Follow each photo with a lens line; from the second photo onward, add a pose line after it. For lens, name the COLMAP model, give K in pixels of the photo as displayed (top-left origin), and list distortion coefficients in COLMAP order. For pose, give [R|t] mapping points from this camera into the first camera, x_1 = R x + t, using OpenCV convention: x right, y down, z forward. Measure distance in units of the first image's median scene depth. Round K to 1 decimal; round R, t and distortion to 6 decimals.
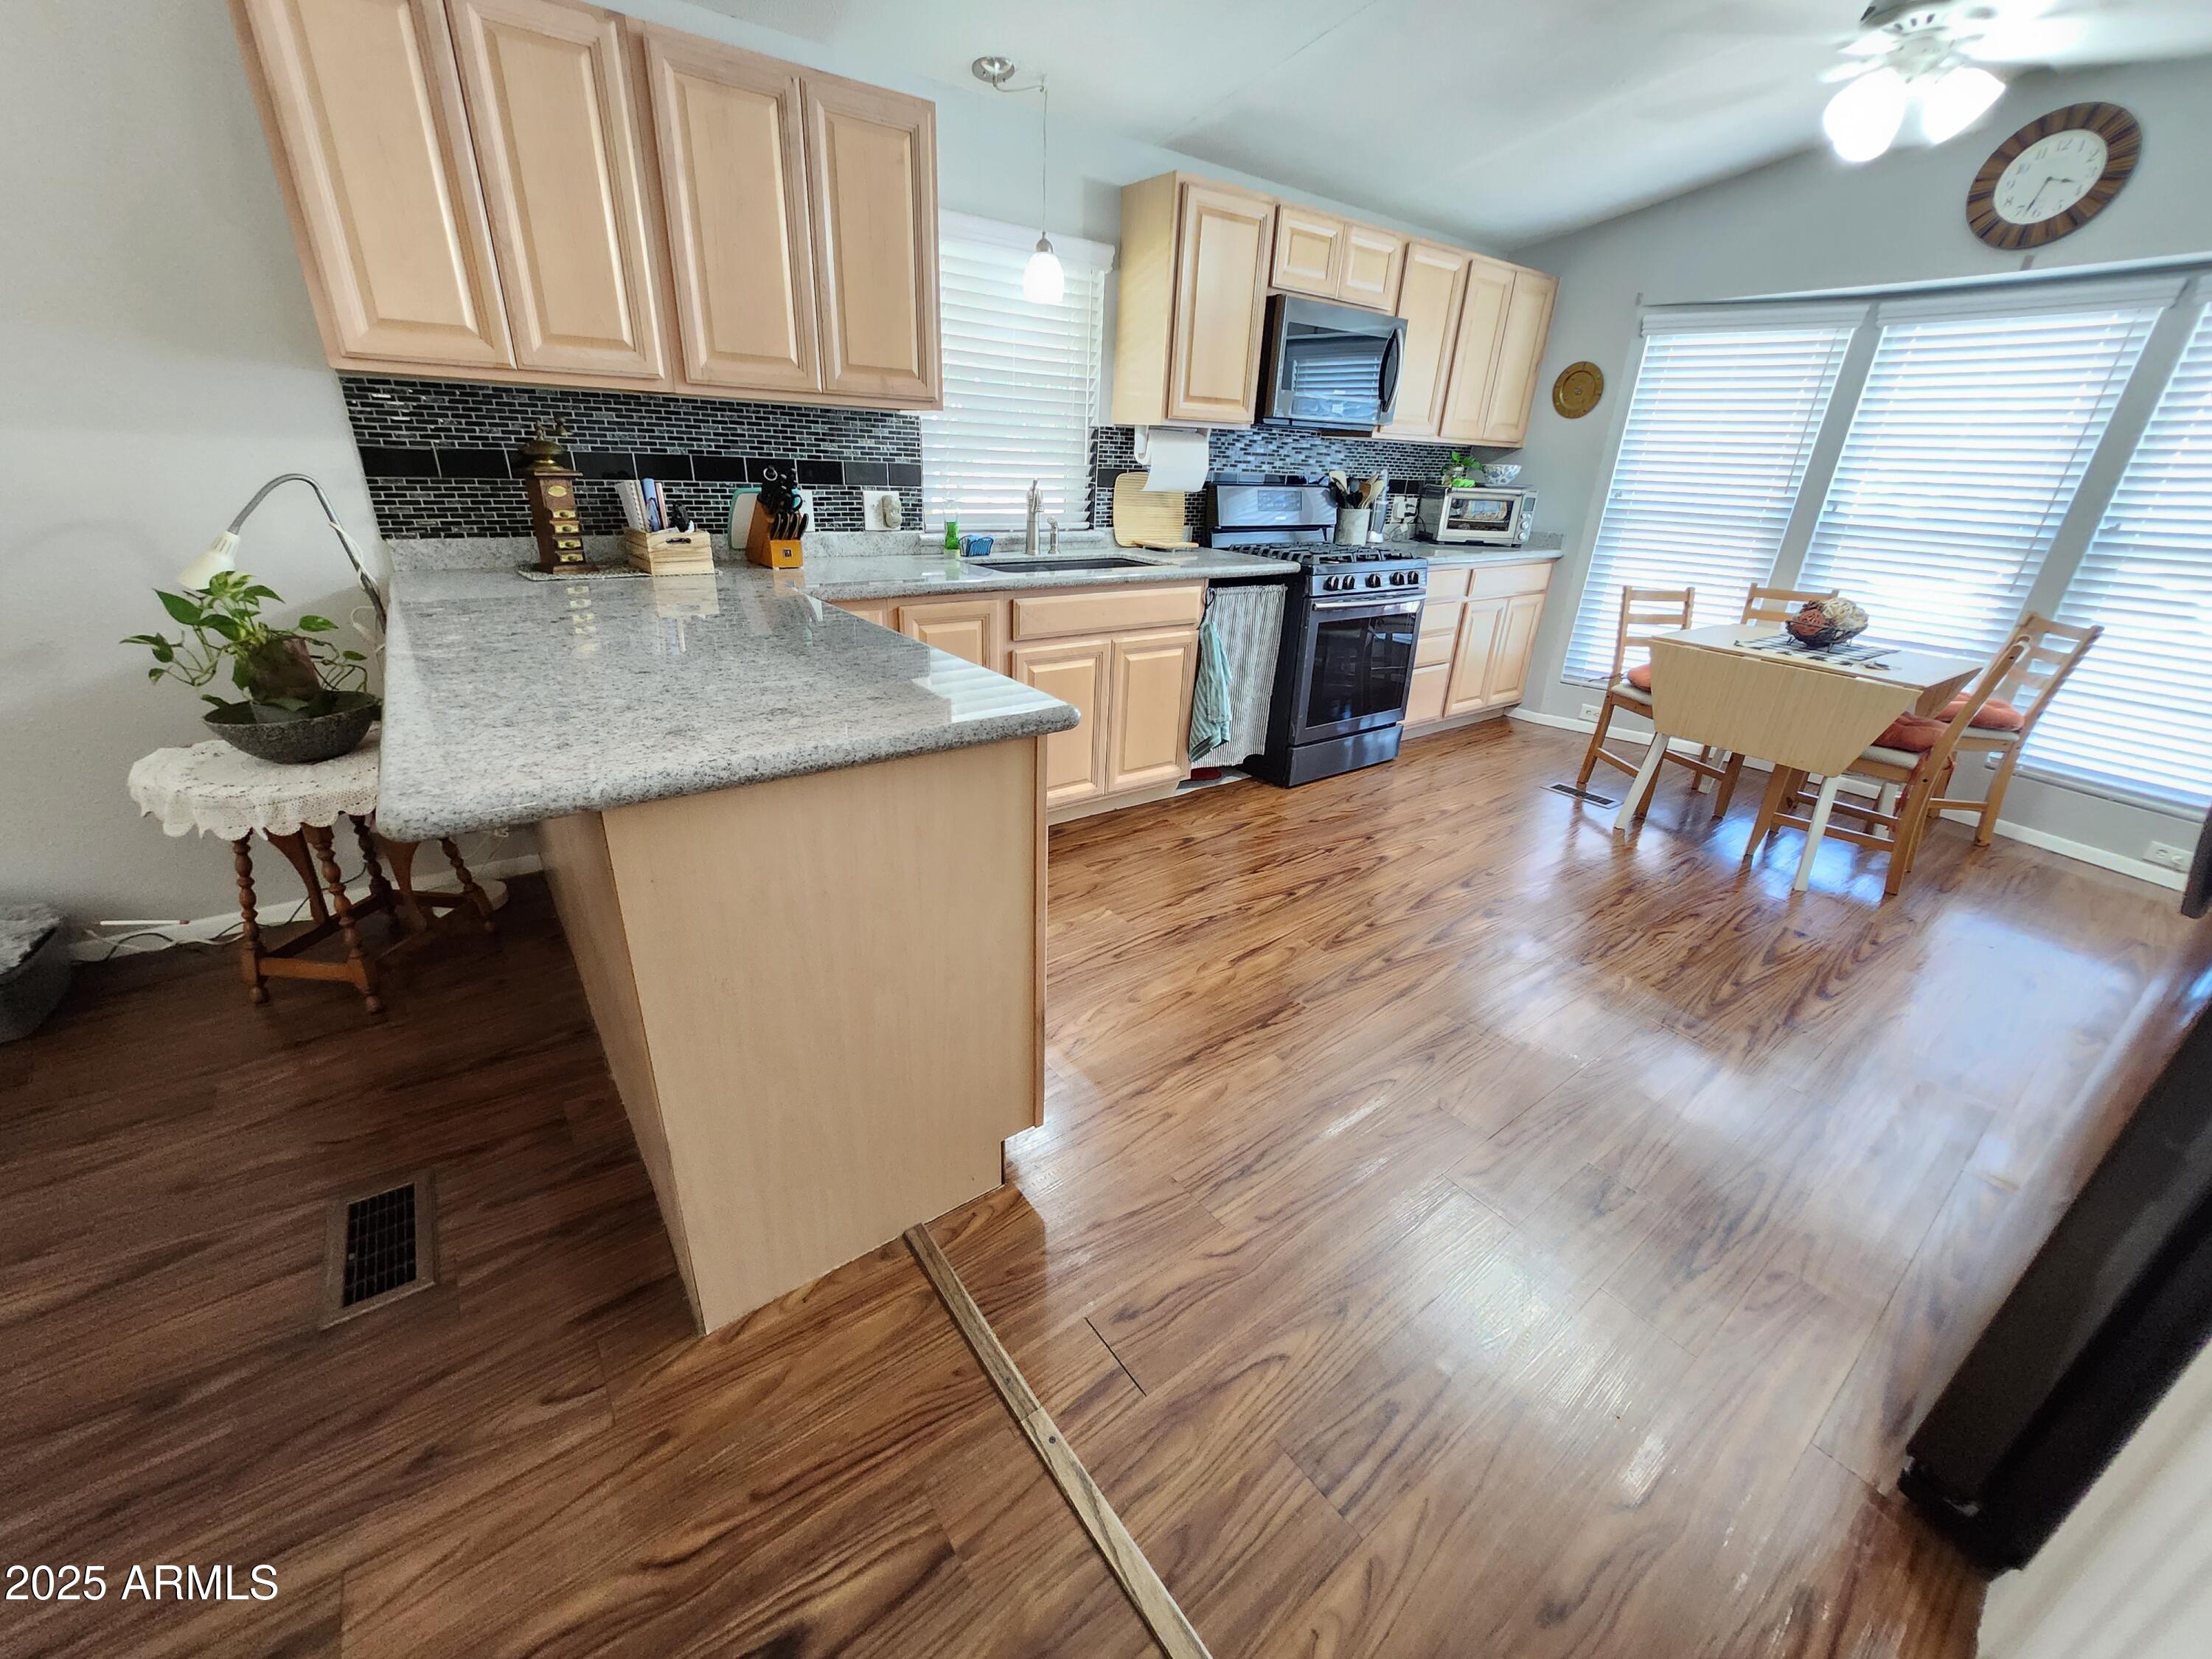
lens RADIAL K [[865.6, 0, 1100.7], [0, 865.6, 830.4], [0, 0, 1]] dist [-0.002065, -0.000011]
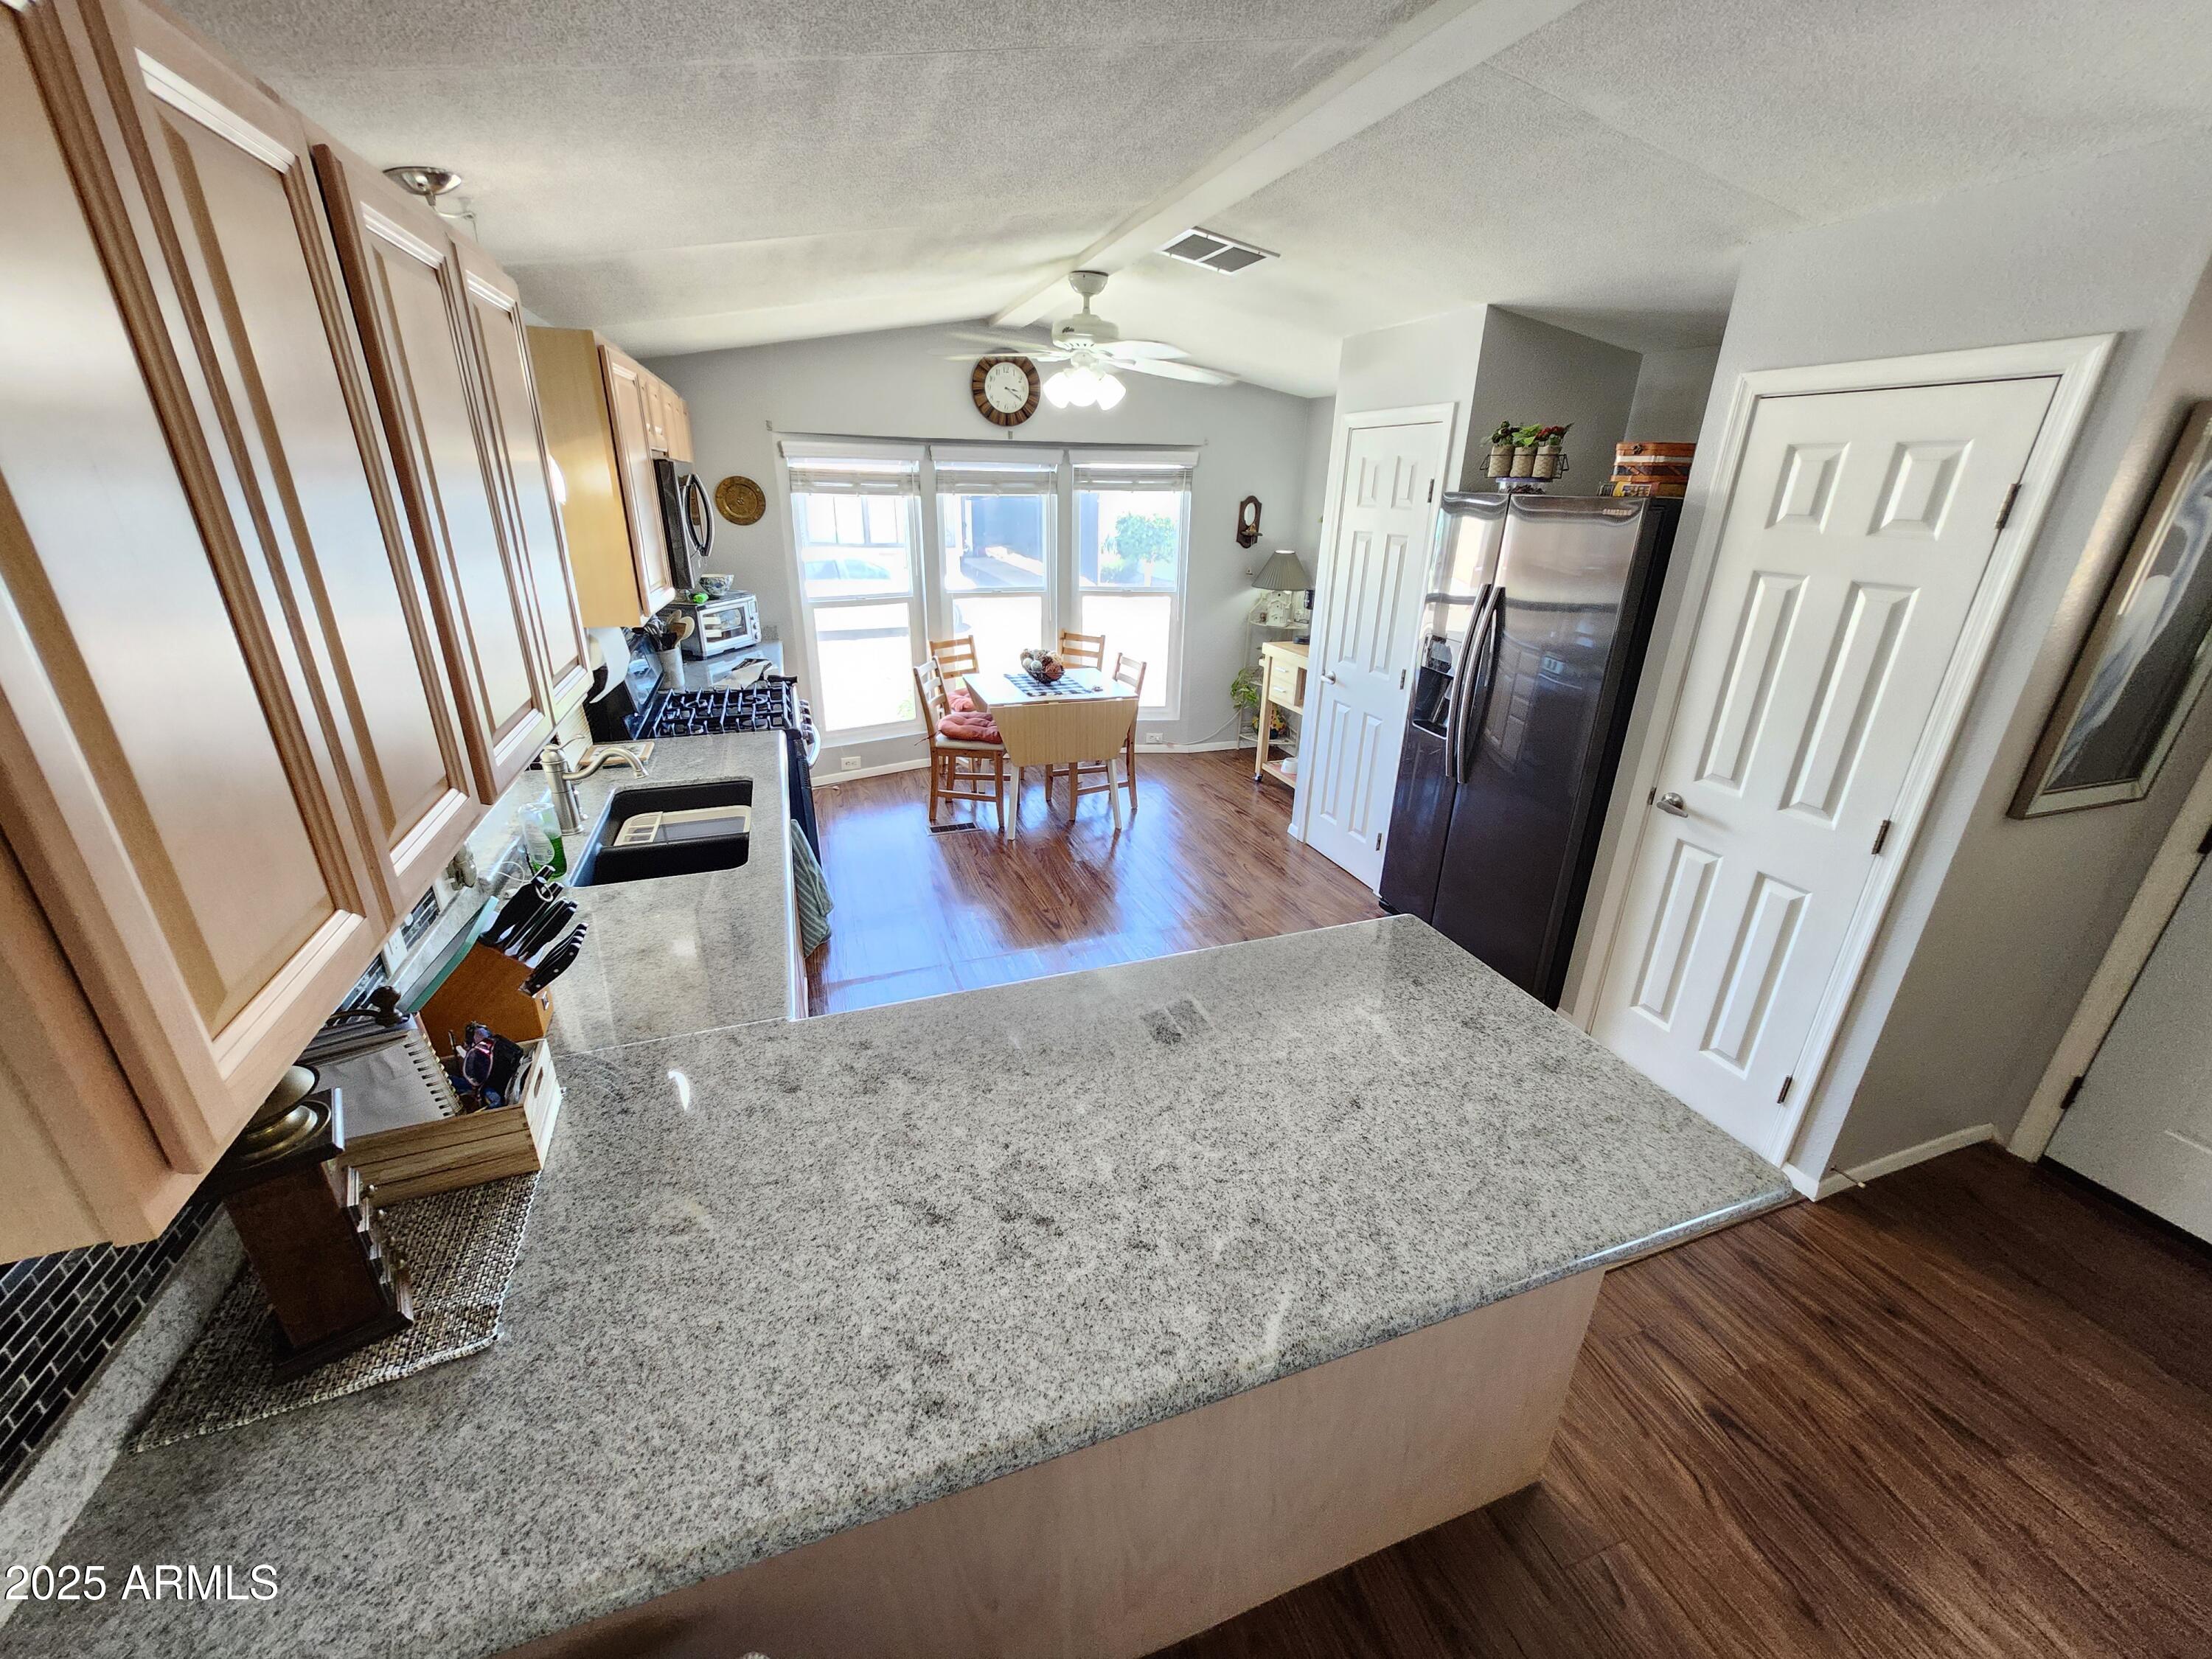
lens RADIAL K [[865.6, 0, 1100.7], [0, 865.6, 830.4], [0, 0, 1]] dist [-0.002065, -0.000011]
pose [[0.295647, -0.397263, 0.868778, -0.541165], [0.381702, 0.882806, 0.273784, -0.335470], [-0.875726, 0.250671, 0.412635, 0.316194]]
